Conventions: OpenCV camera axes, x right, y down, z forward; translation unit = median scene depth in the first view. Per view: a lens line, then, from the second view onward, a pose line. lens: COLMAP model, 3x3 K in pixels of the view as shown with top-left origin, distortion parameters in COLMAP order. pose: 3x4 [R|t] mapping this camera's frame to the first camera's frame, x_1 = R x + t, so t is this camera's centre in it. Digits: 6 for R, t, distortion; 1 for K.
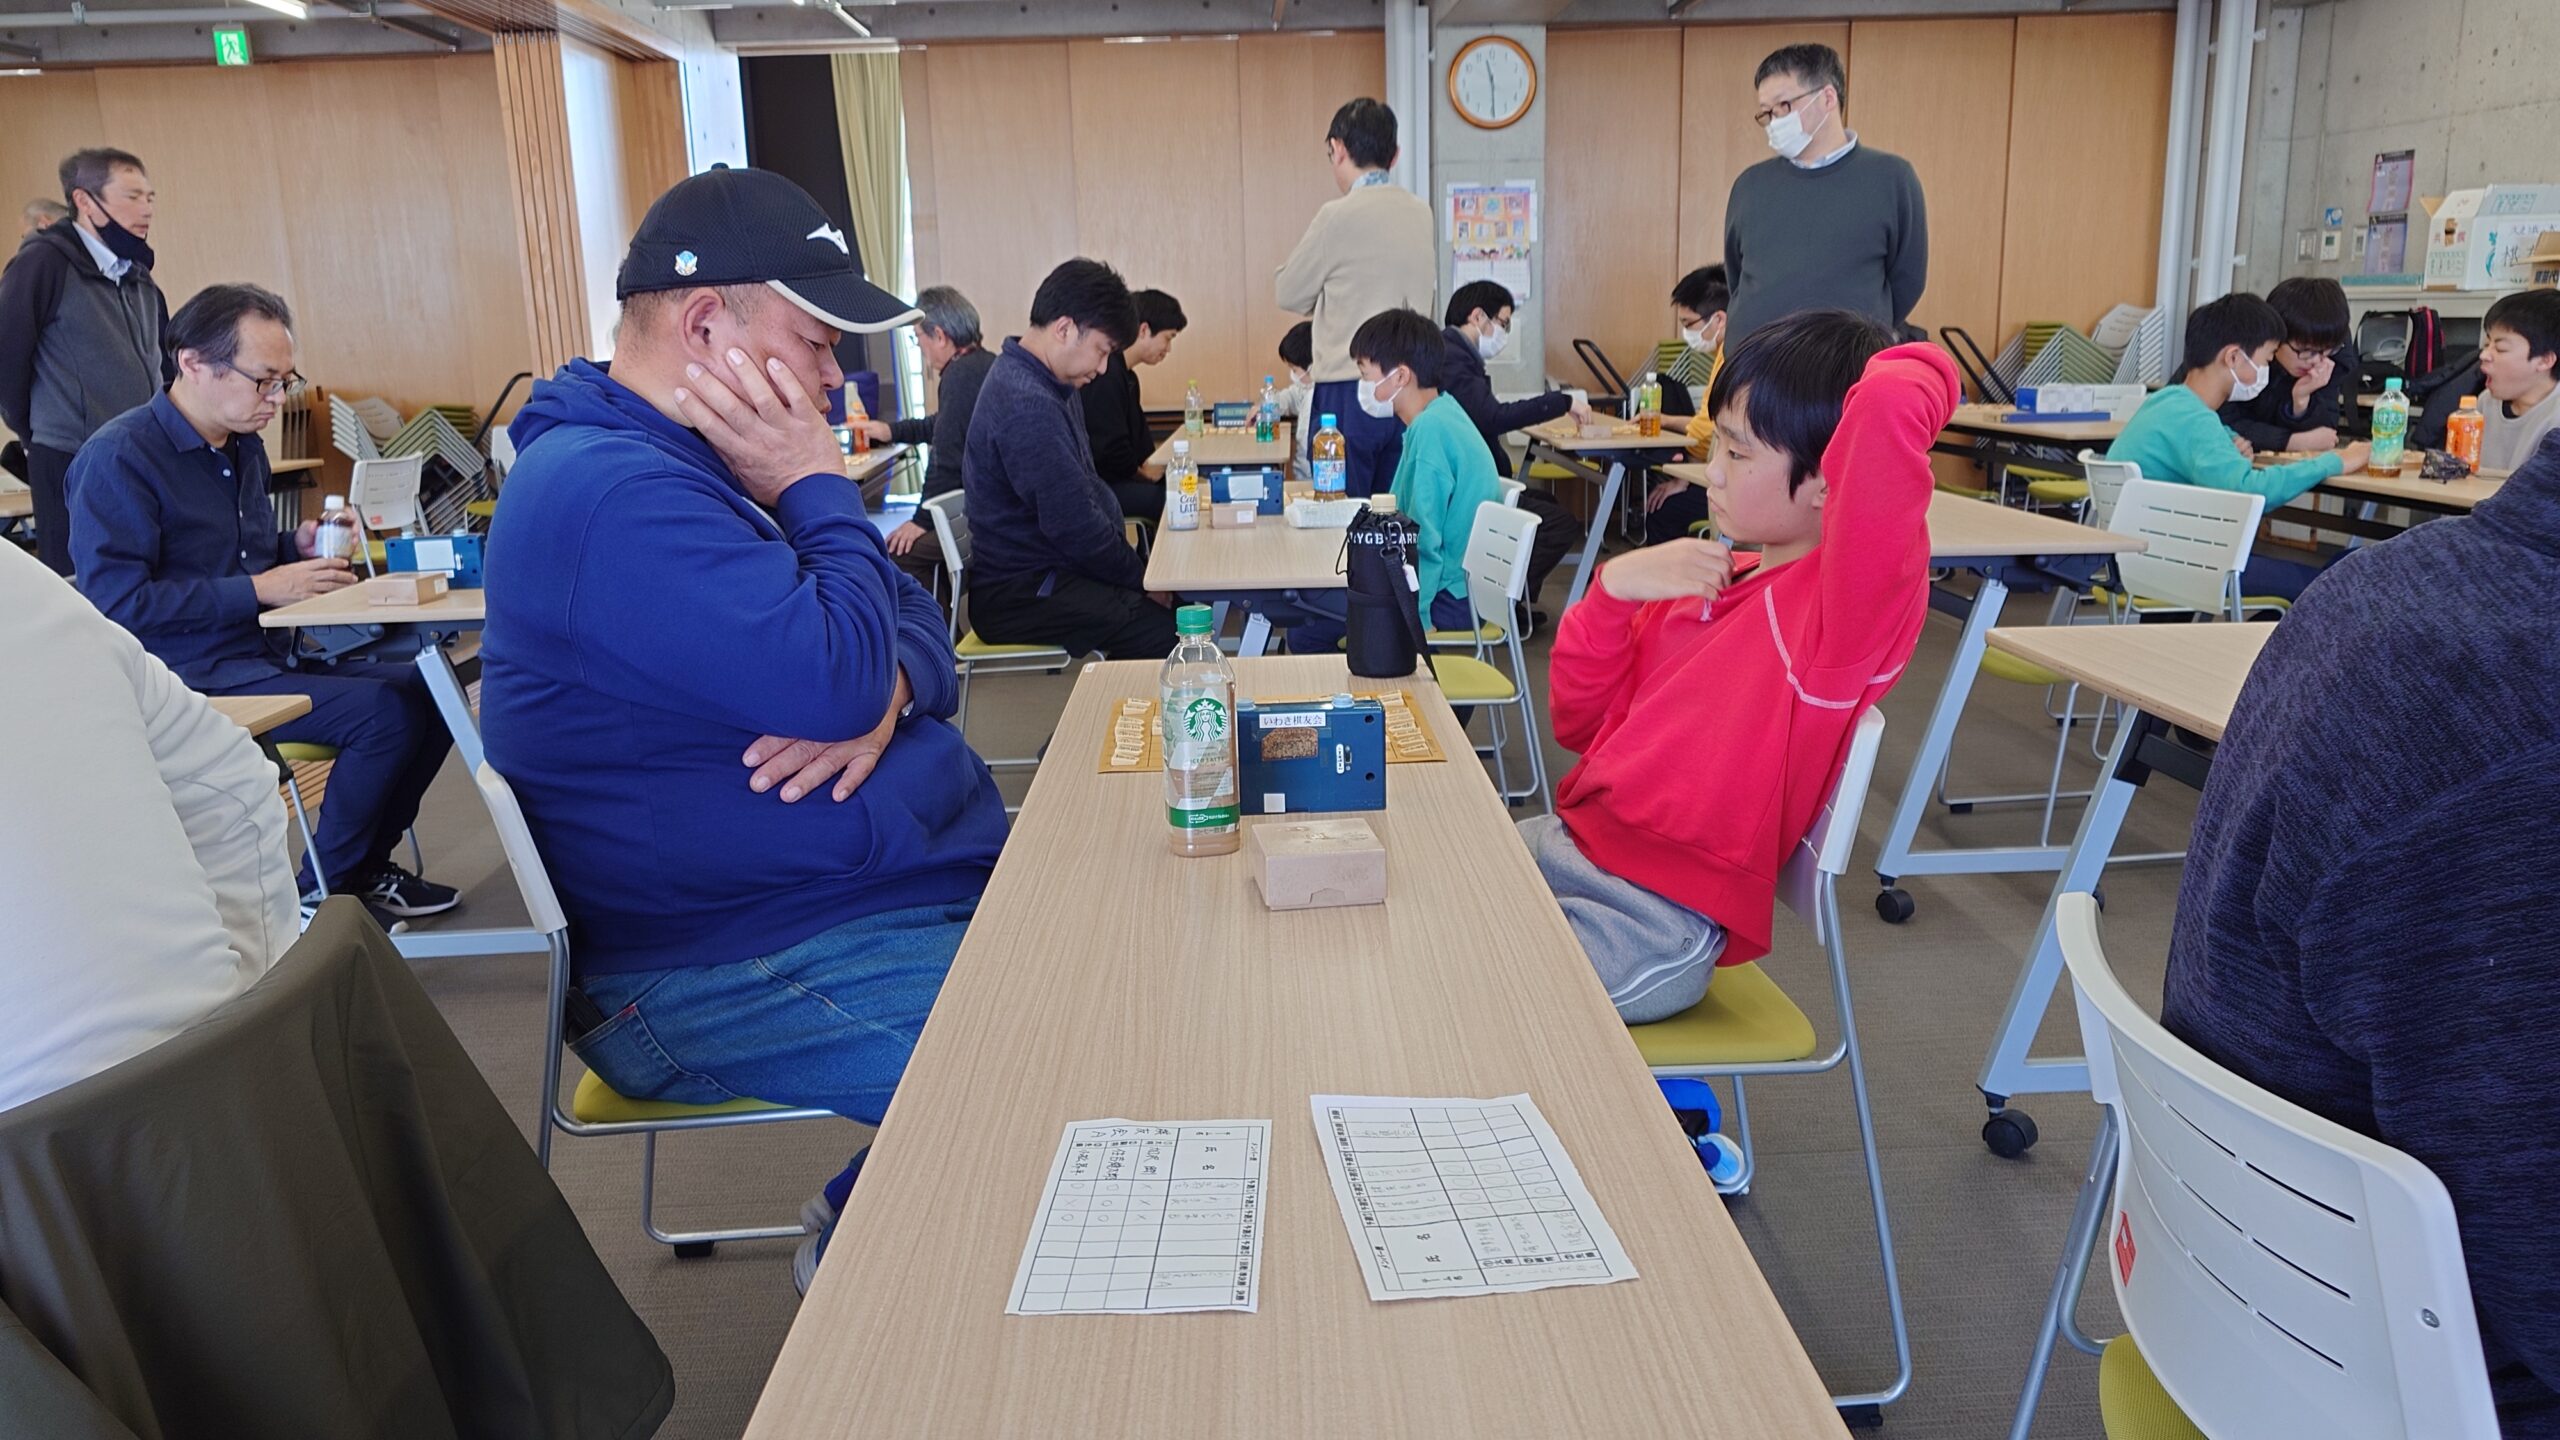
lens RADIAL K [[1837.3, 0, 1280.0], [0, 1837.3, 720.0], [0, 0, 1]] dist [-0.005558, -0.004316]
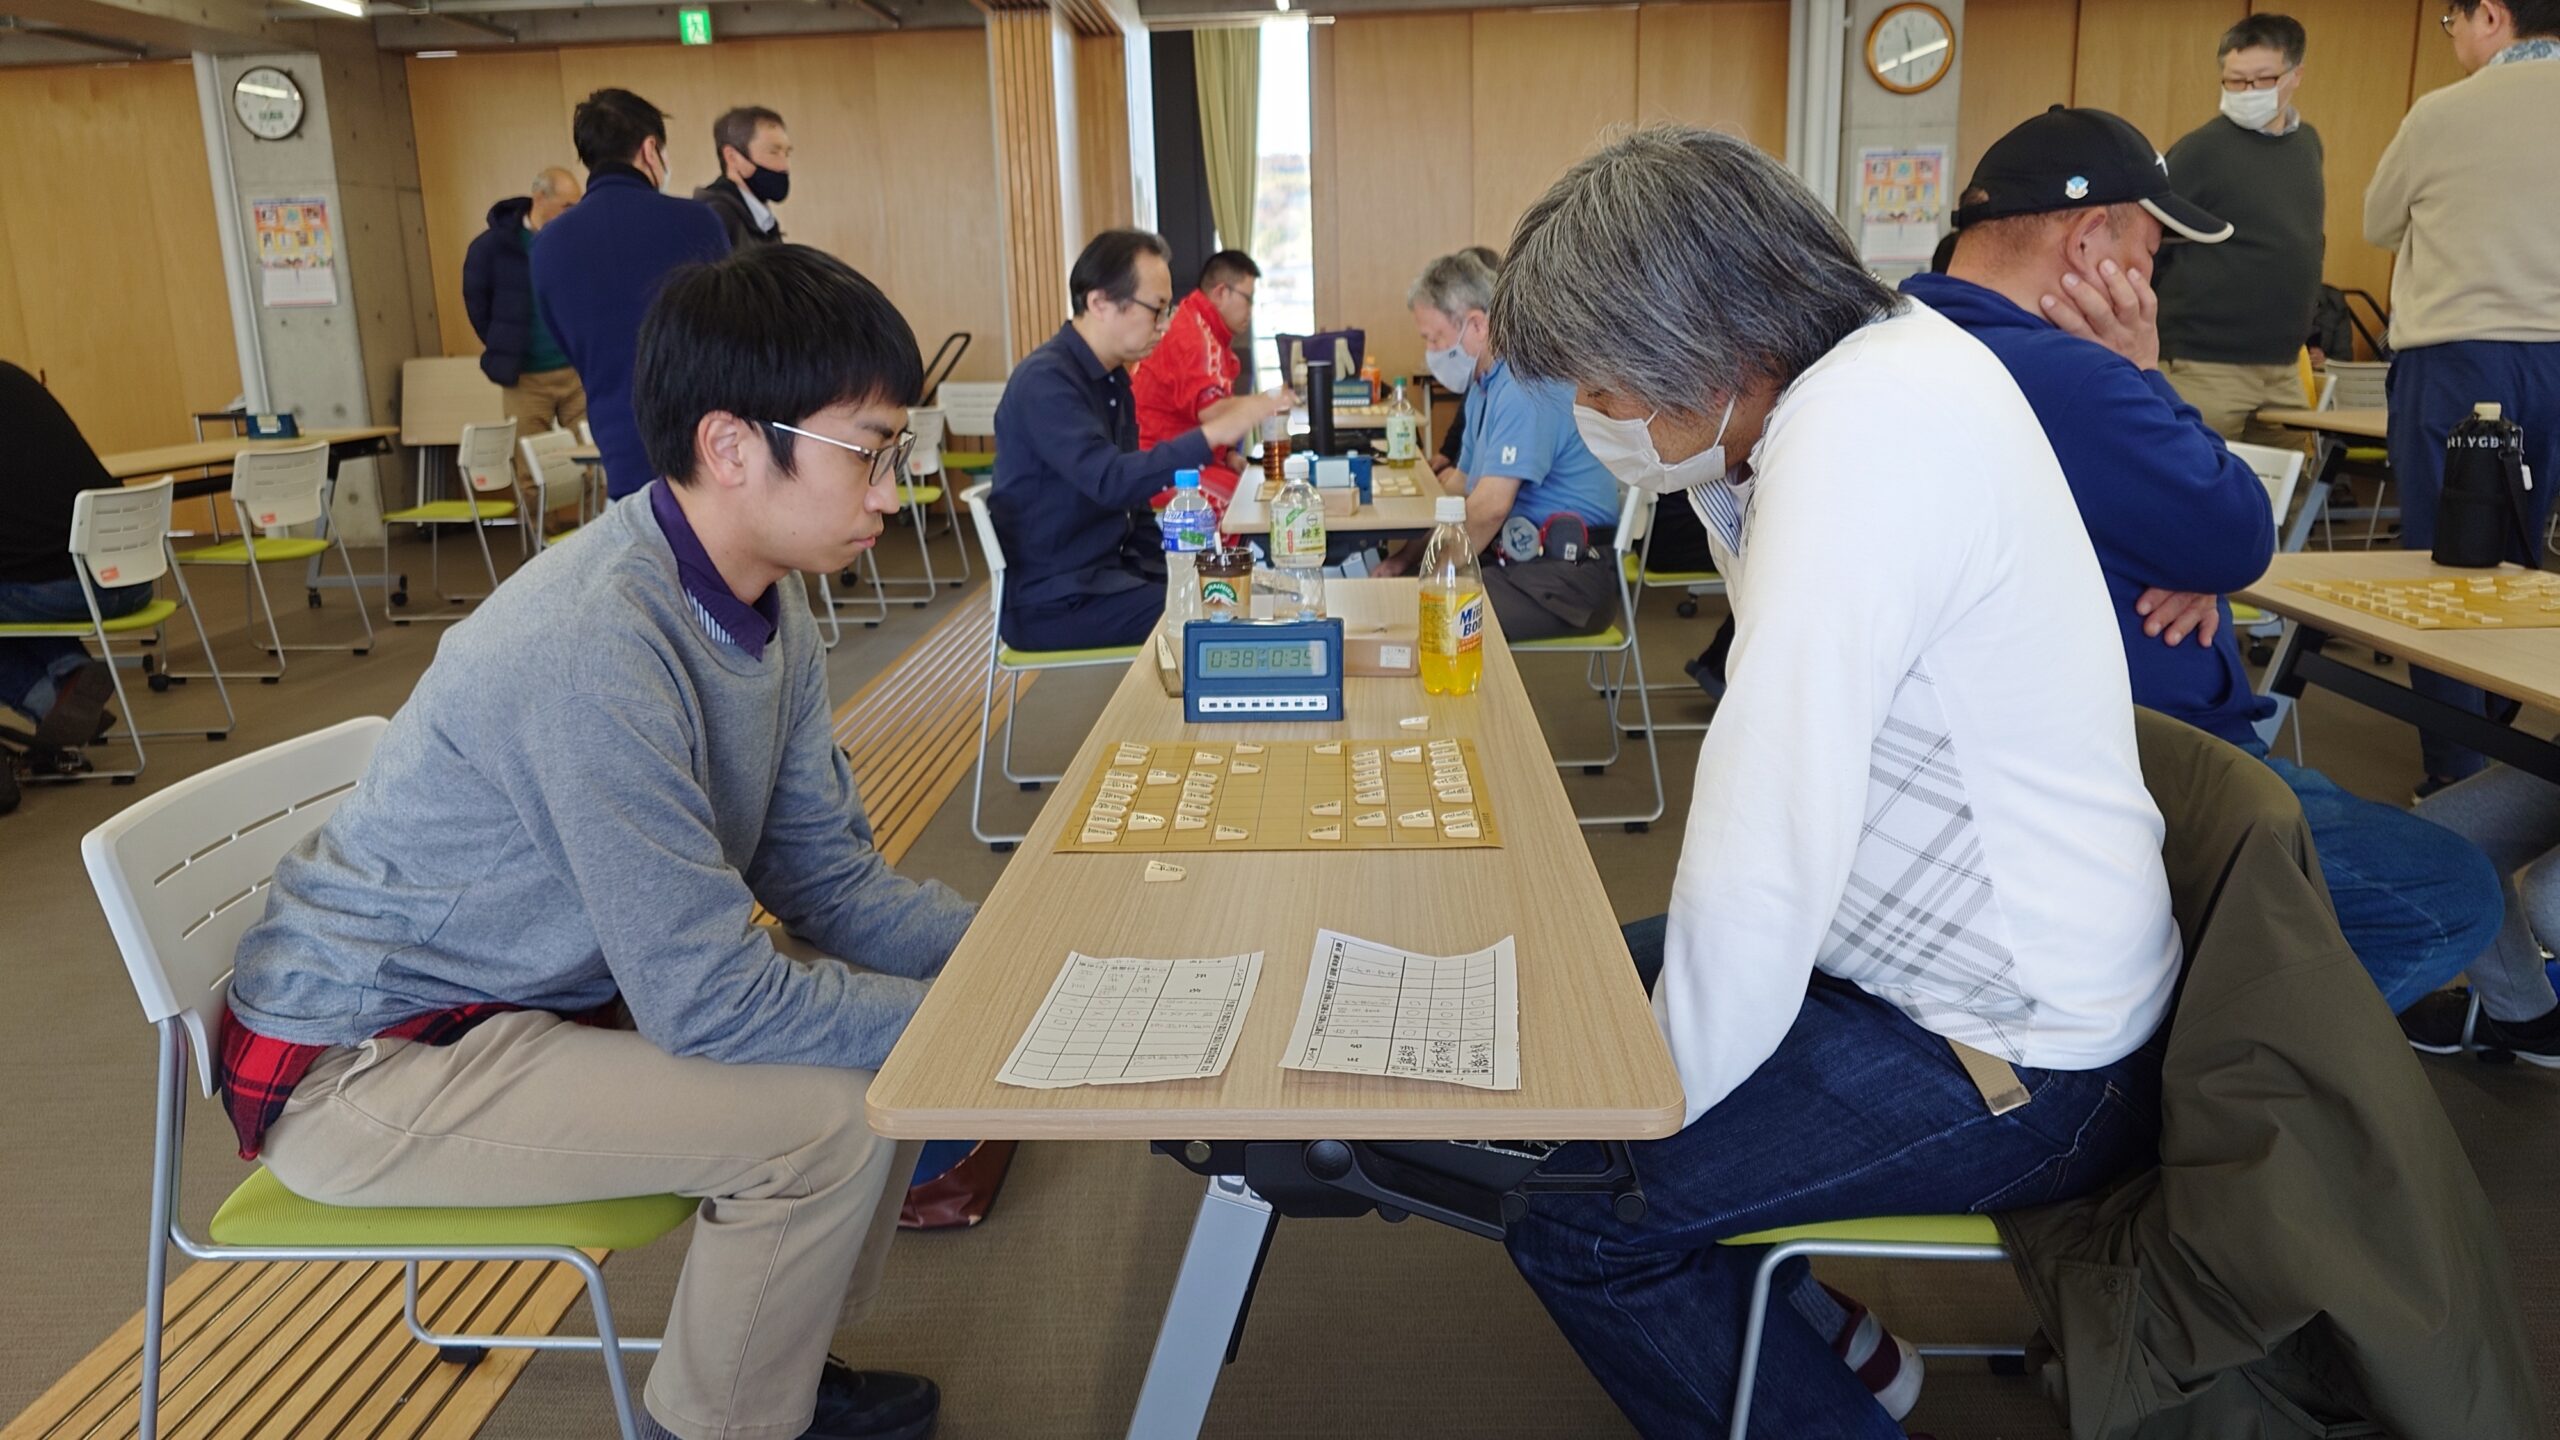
lens RADIAL K [[1797.1, 0, 1280.0], [0, 1797.1, 720.0], [0, 0, 1]] dist [0.002291, -0.002930]
pose [[0.995584, 0.022901, -0.091039, -0.133497], [-0.021224, 0.999588, 0.019348, 0.014916], [0.091445, -0.017331, 0.995659, -0.035765]]
